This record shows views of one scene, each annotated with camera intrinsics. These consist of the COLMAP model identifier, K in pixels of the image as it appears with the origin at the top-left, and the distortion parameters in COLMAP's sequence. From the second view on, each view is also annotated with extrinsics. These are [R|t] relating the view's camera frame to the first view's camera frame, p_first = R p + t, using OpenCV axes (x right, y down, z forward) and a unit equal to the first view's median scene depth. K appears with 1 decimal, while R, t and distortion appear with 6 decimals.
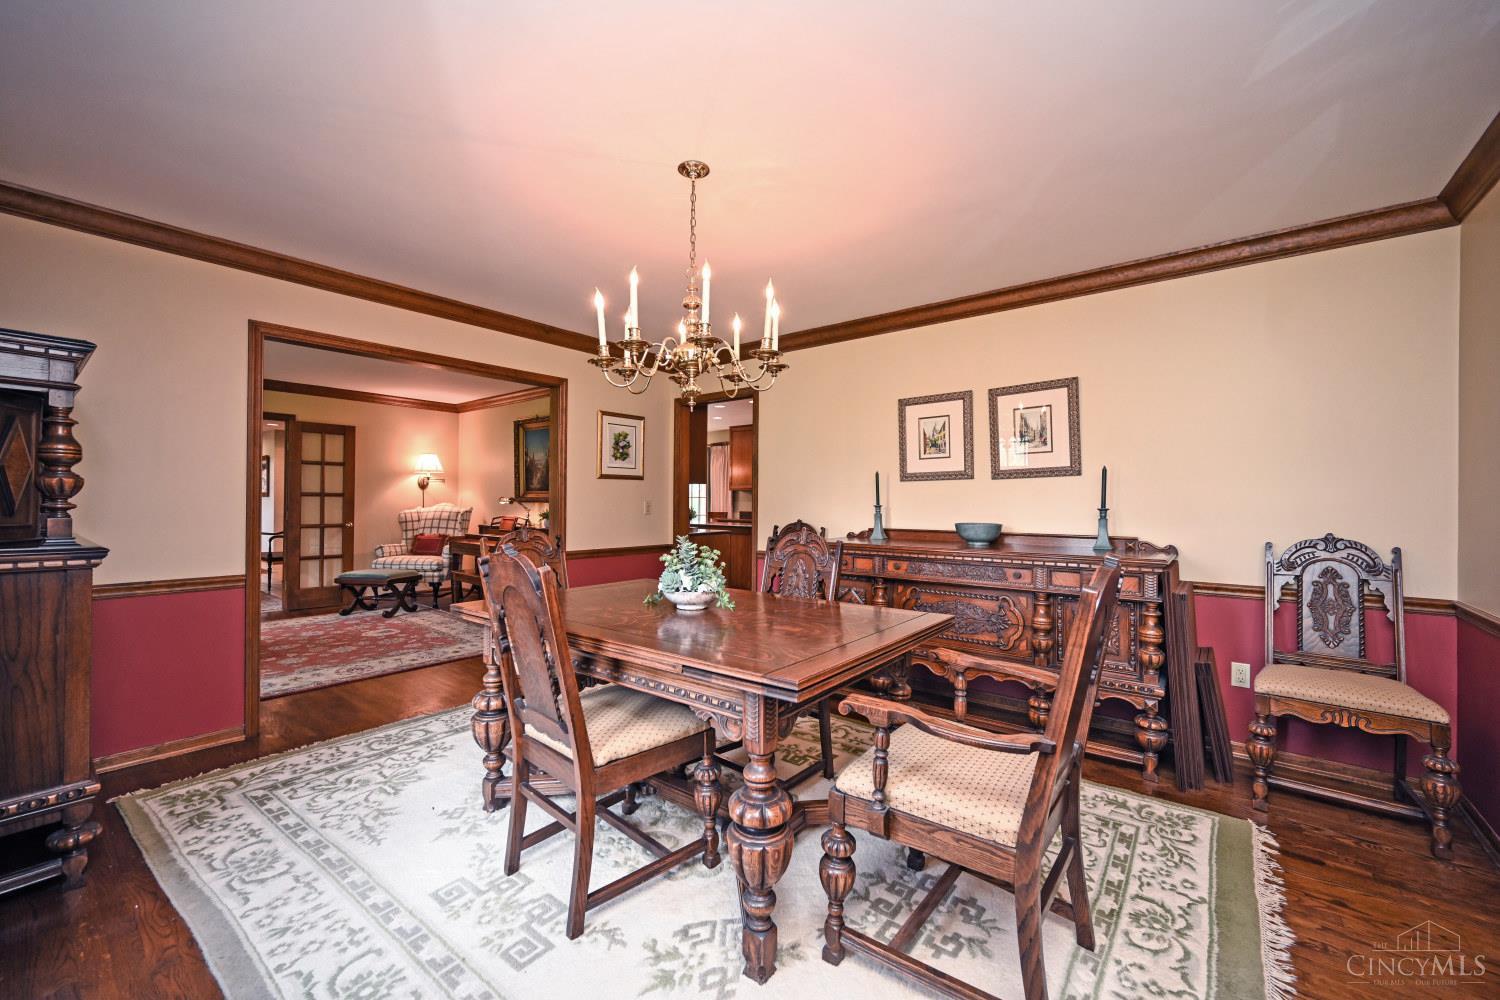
lens RADIAL K [[594.3, 0, 764.5], [0, 594.3, 494.3], [0, 0, 1]] dist [0.001060, 0.000807]
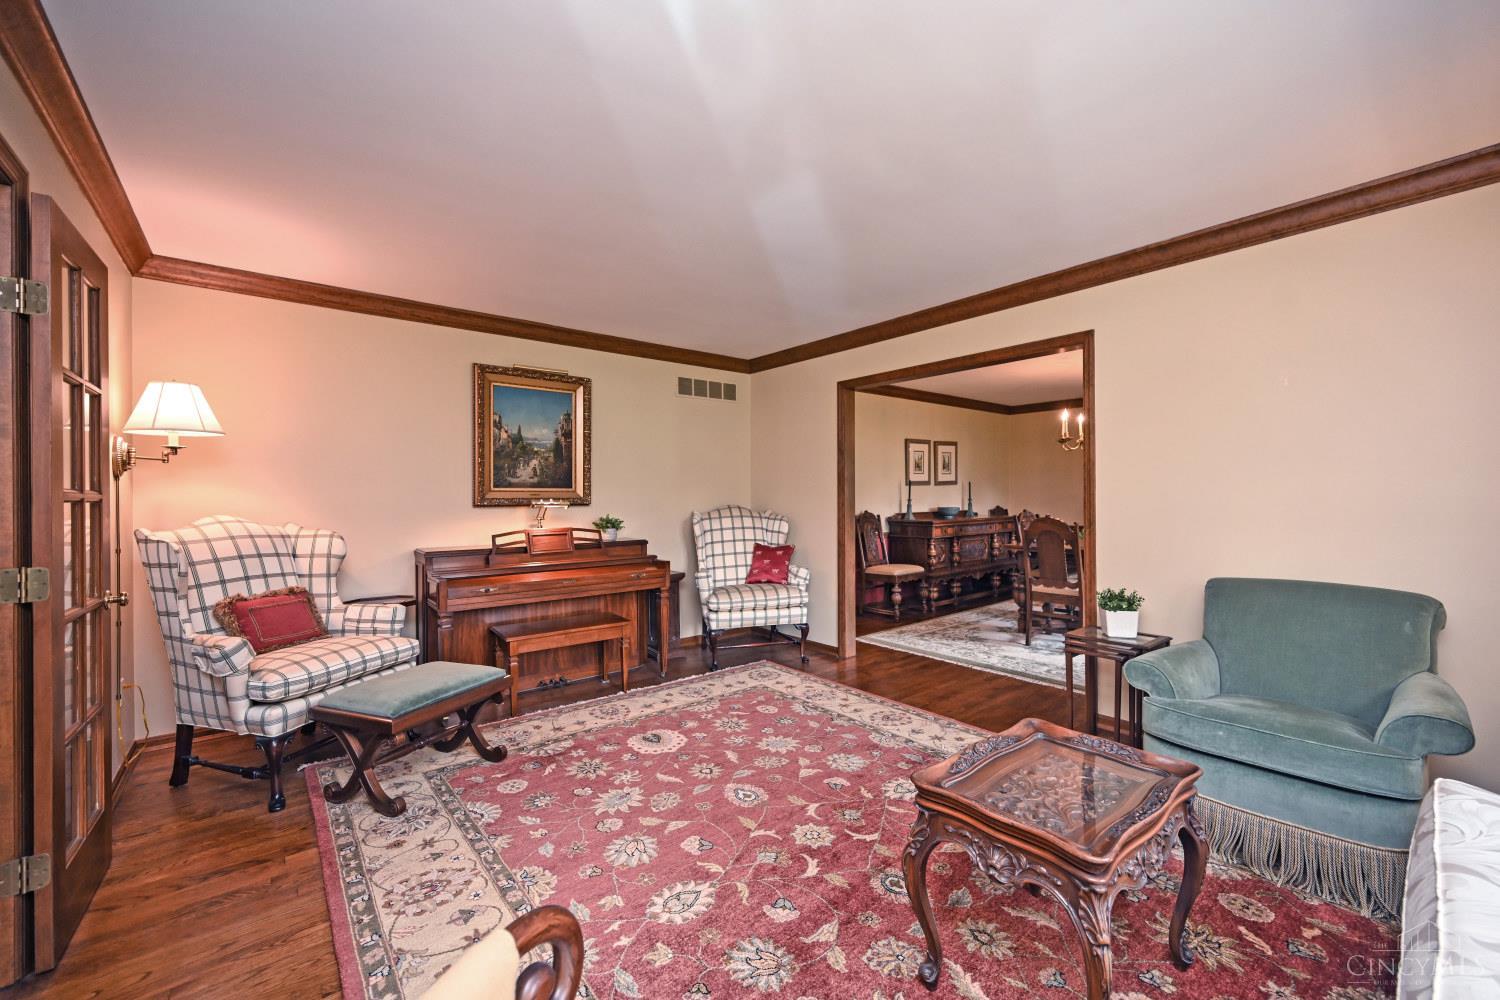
lens RADIAL K [[594.3, 0, 762.8], [0, 594.3, 500.2], [0, 0, 1]] dist [0.001060, 0.000807]
pose [[0.209211, -0.001525, 0.977869, -1.608083], [0.011620, 0.999932, -0.000926, 0.018062], [-0.977801, 0.011557, 0.209214, 1.081792]]
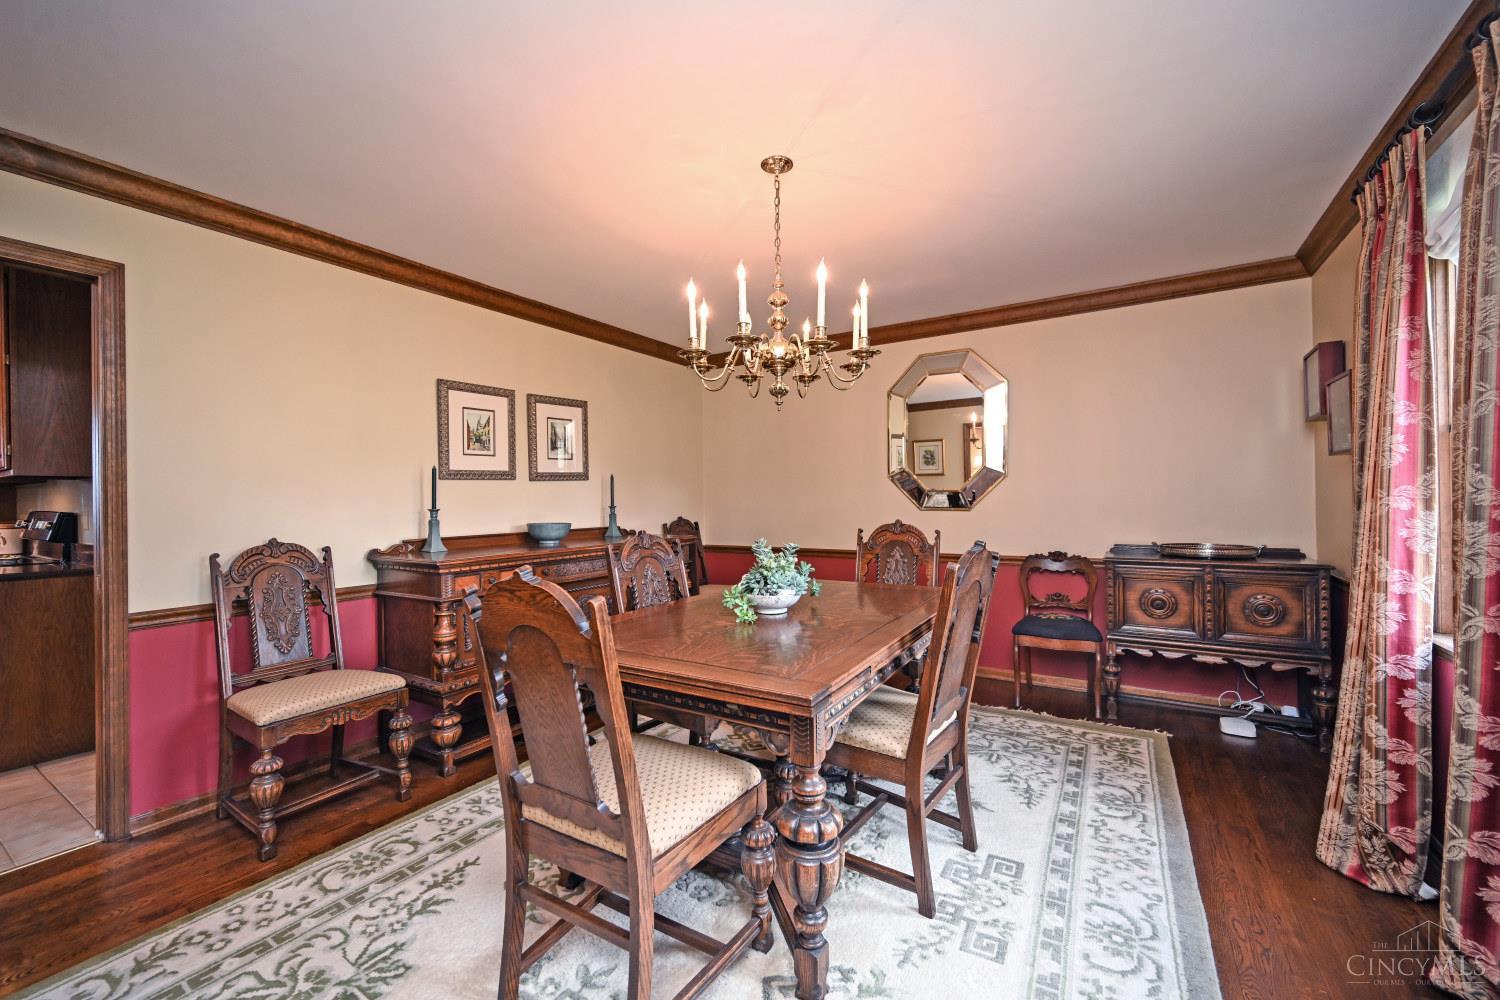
lens RADIAL K [[594.3, 0, 752.6], [0, 594.3, 500.1], [0, 0, 1]] dist [0.001060, 0.000807]
pose [[-0.106691, 0.004647, 0.994281, -0.647653], [0.018551, 0.999824, -0.002682, 0.017172], [-0.994119, 0.018159, -0.106758, 0.682555]]
